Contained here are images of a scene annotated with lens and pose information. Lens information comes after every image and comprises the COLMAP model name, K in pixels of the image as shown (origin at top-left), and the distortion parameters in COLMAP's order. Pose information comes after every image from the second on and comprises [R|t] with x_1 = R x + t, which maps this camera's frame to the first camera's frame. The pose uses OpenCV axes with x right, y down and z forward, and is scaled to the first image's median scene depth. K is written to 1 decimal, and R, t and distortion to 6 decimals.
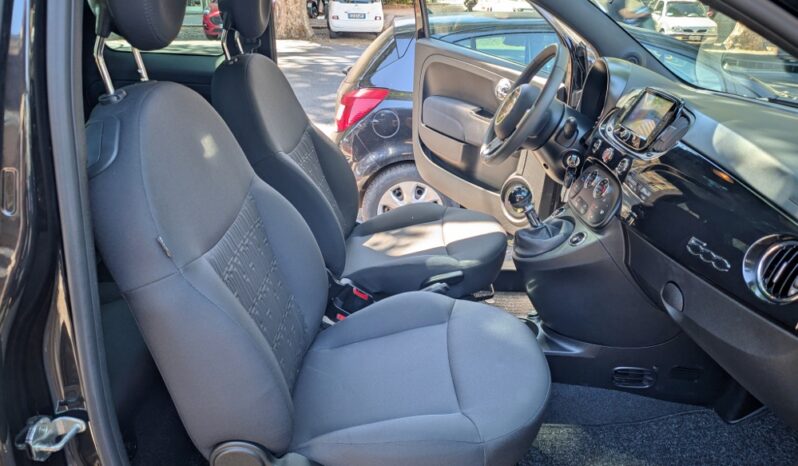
lens RADIAL K [[609.3, 0, 400.4], [0, 609.3, 190.8], [0, 0, 1]] dist [0.003868, -0.000261]
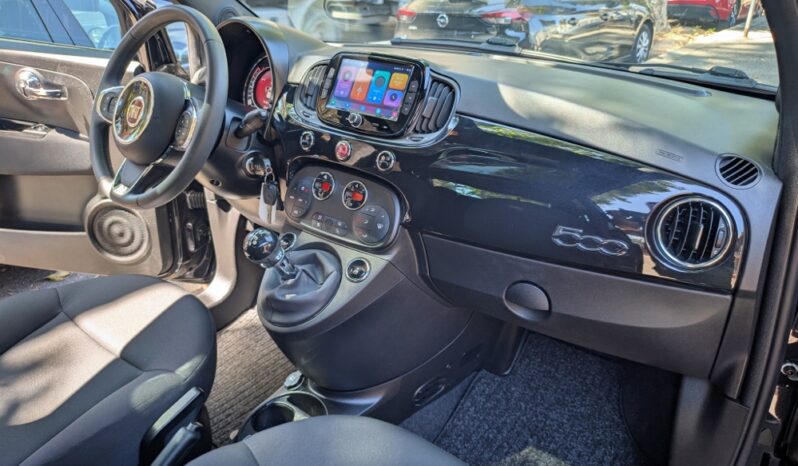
lens RADIAL K [[609.3, 0, 400.4], [0, 609.3, 190.8], [0, 0, 1]] dist [0.003868, -0.000261]
pose [[0.613903, -0.334580, 0.714968, -0.176674], [0.269314, 0.940163, 0.208718, -0.156514], [-0.742019, 0.064418, 0.667276, 0.477151]]
